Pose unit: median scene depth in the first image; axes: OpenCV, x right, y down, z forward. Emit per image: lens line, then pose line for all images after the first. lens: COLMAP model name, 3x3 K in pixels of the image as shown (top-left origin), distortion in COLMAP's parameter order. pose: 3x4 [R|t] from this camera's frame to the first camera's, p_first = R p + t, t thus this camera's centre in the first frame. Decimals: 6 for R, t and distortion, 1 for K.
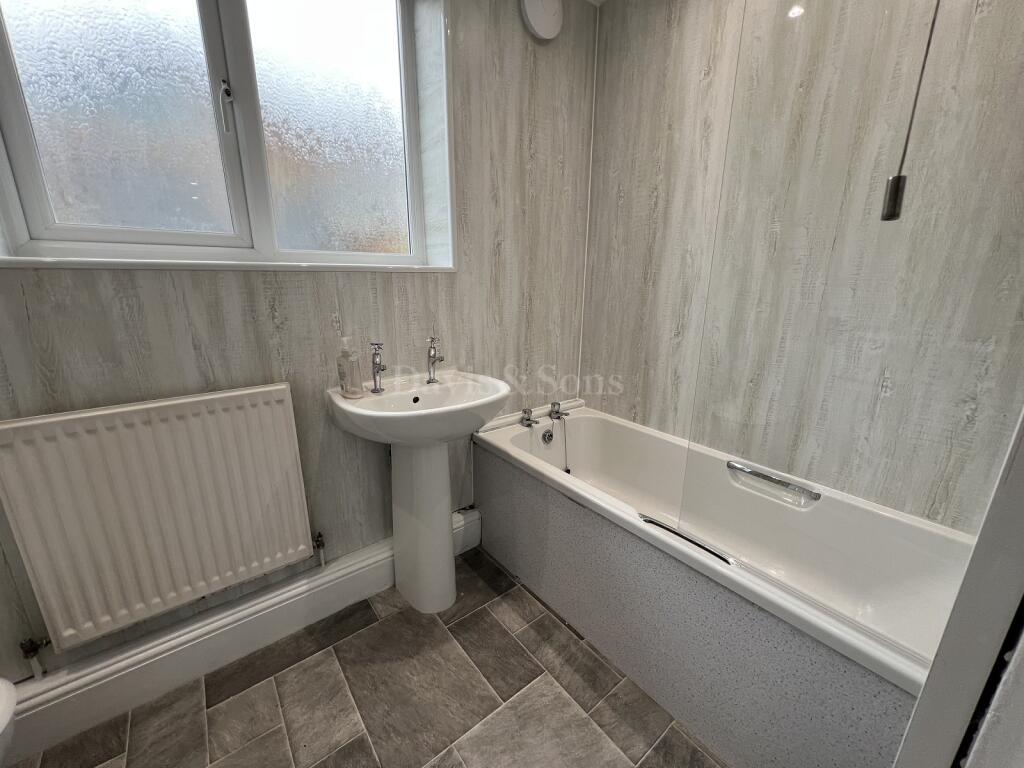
lens RADIAL K [[408.6, 0, 512.4], [0, 408.6, 387.9], [0, 0, 1]] dist [0.000019, 0.000086]
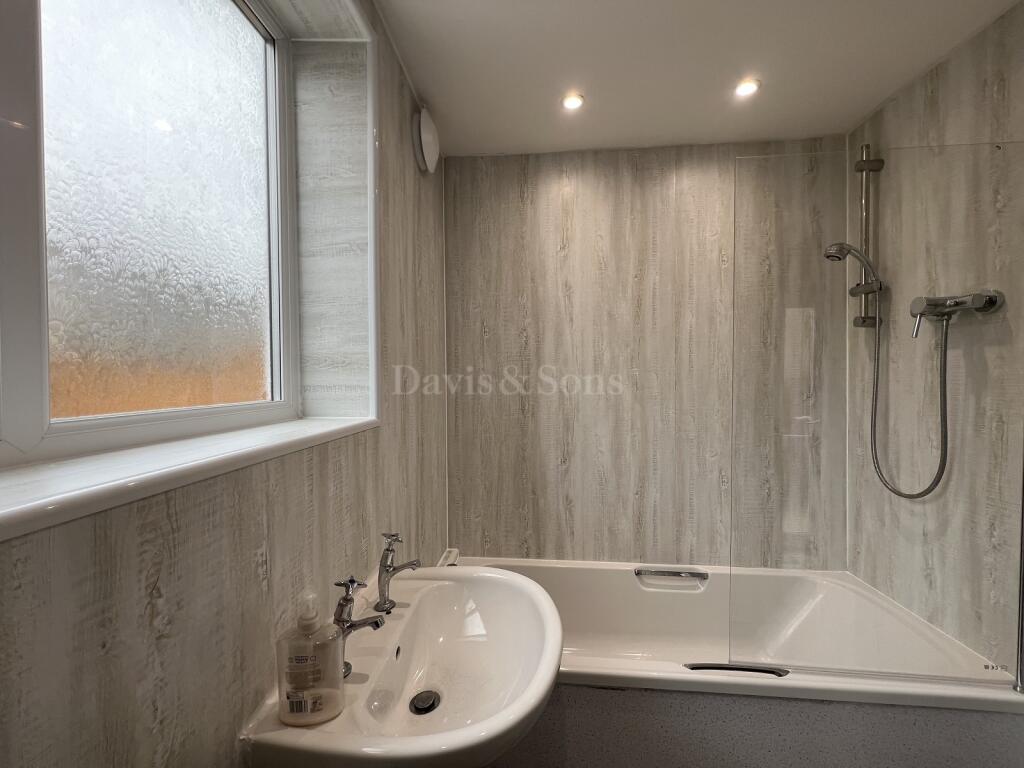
lens RADIAL K [[408.6, 0, 512.4], [0, 408.6, 387.9], [0, 0, 1]] dist [0.000019, 0.000086]
pose [[0.682914, -0.028682, 0.729935, -0.500692], [0.201112, 0.967997, -0.150121, -0.201002], [-0.702269, 0.249318, 0.666827, 0.374770]]
